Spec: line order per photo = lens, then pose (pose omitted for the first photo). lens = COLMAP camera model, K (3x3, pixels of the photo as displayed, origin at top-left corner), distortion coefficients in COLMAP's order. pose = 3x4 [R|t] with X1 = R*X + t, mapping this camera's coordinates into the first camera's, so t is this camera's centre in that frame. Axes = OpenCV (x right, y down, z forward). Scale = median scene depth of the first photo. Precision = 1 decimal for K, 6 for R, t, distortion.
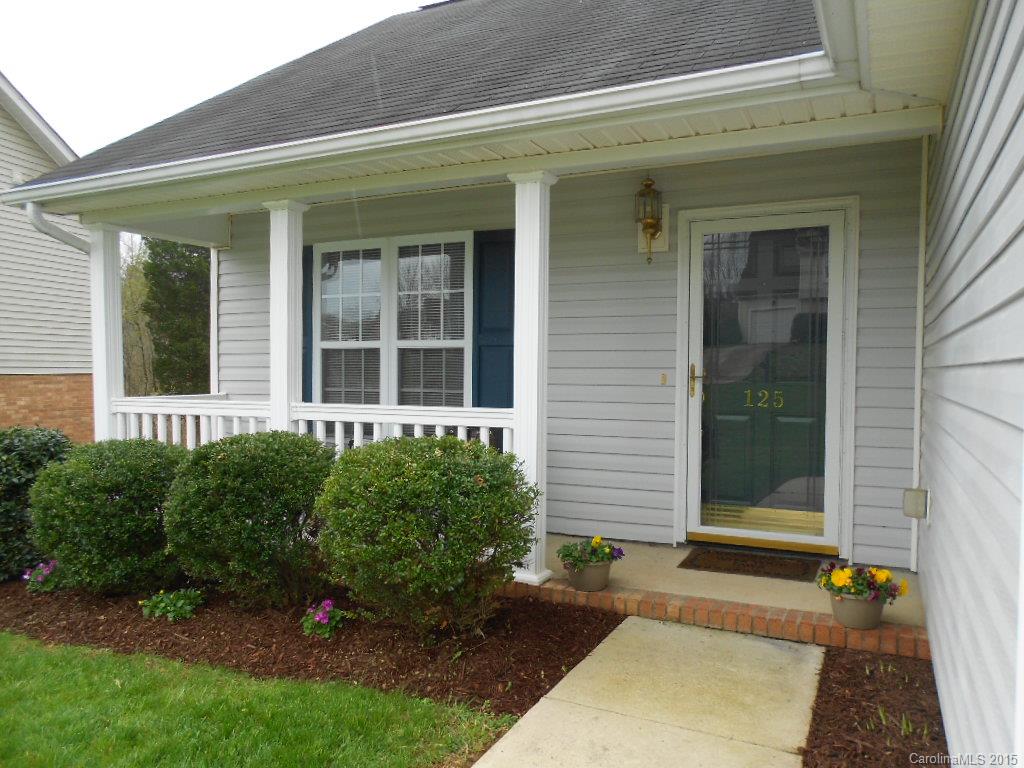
lens RADIAL K [[769.9, 0, 514.7], [0, 769.9, 397.8], [0, 0, 1]] dist [0.000079, 0.006417]
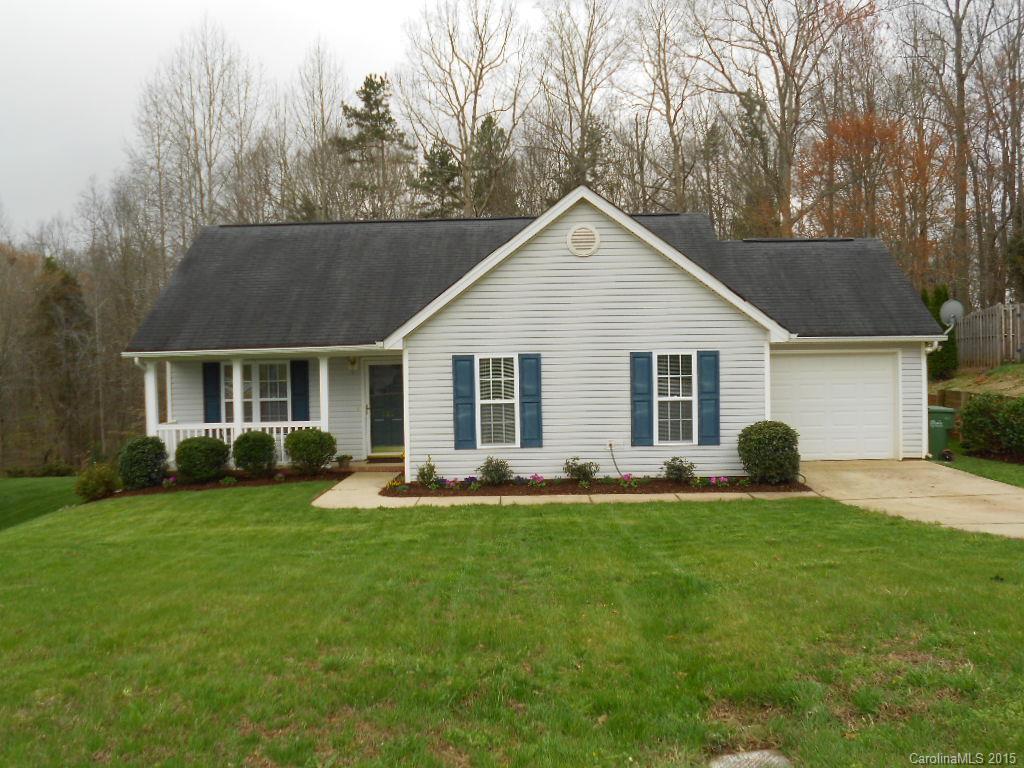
lens RADIAL K [[952.7, 0, 511.6], [0, 952.7, 369.7], [0, 0, 1]] dist [-0.006263, -0.003416]
pose [[0.912512, -0.029819, 0.407962, -0.884997], [0.040566, 0.999020, -0.017715, -0.098989], [-0.407034, 0.032715, 0.912827, -3.057201]]
